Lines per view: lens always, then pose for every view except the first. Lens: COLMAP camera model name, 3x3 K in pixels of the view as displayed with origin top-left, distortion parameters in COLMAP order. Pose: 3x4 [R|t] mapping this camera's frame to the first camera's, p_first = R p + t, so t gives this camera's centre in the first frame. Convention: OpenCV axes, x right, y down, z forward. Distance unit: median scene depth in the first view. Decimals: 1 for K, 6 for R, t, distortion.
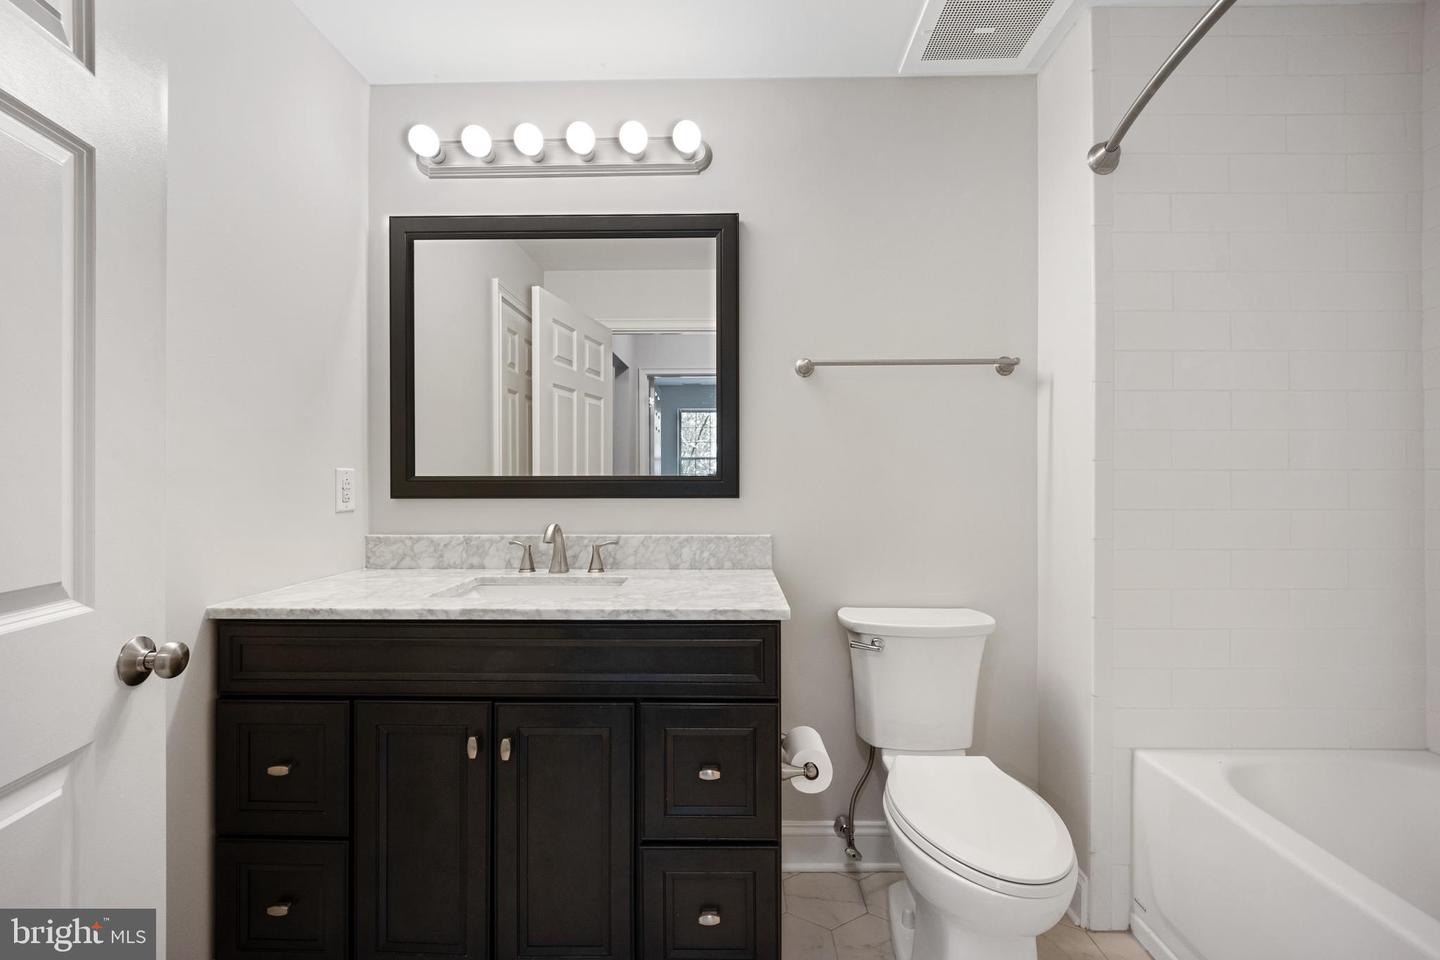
lens RADIAL K [[578.4, 0, 721.2], [0, 578.4, 474.6], [0, 0, 1]] dist [-0.004245, -0.000222]
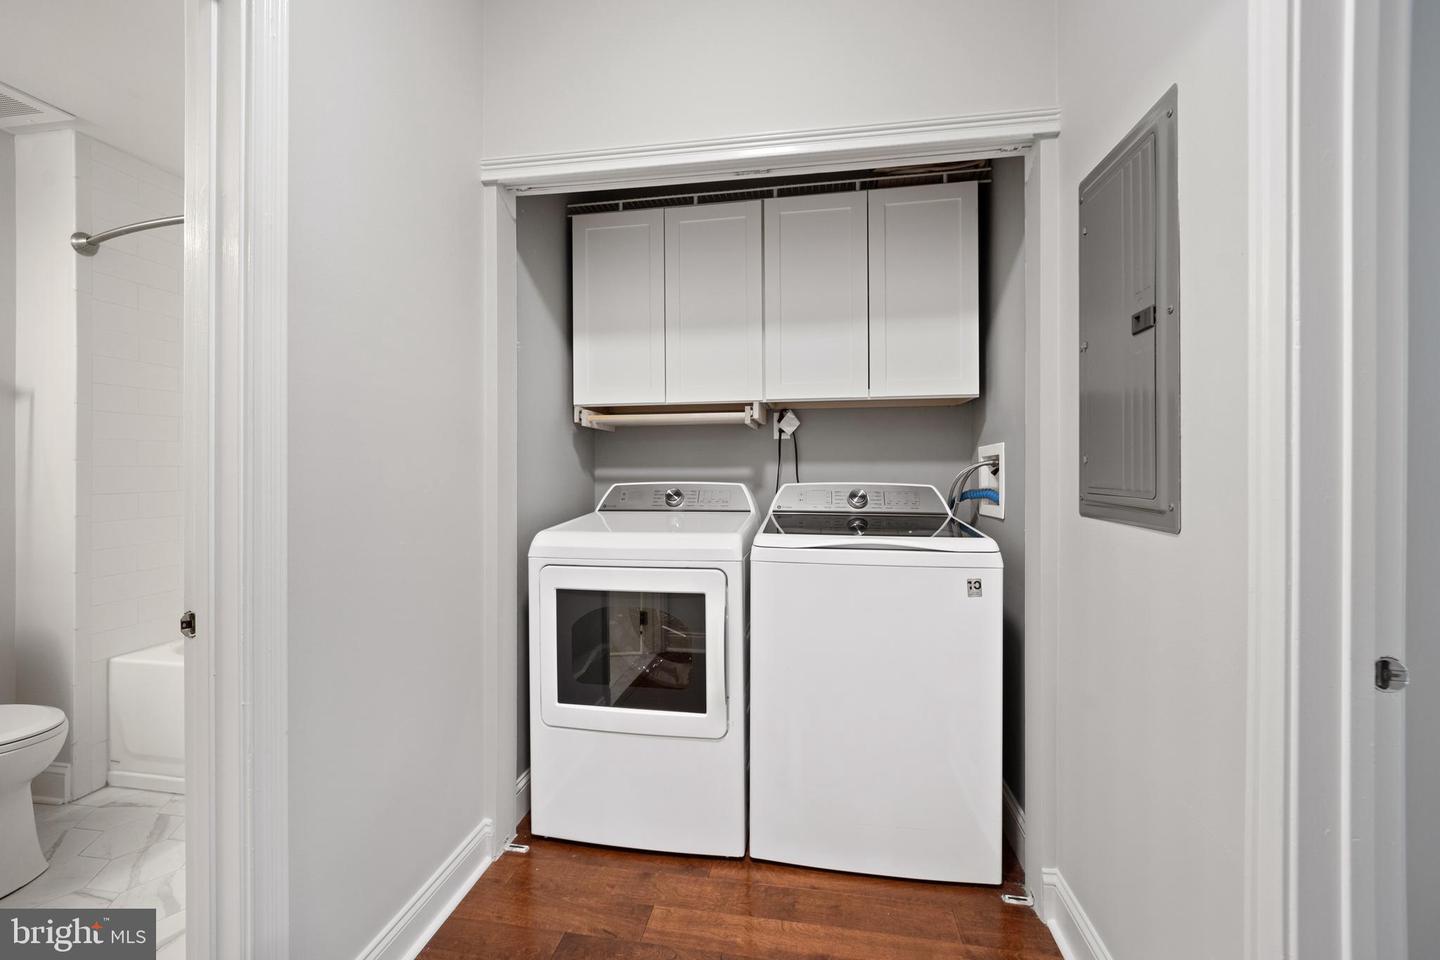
lens RADIAL K [[578.4, 0, 724.4], [0, 578.4, 469.6], [0, 0, 1]] dist [-0.004245, -0.000222]
pose [[0.144123, -0.004019, 0.989552, -0.496352], [-0.008494, 0.999950, 0.005298, -0.020906], [-0.989523, -0.009169, 0.144082, -0.743262]]
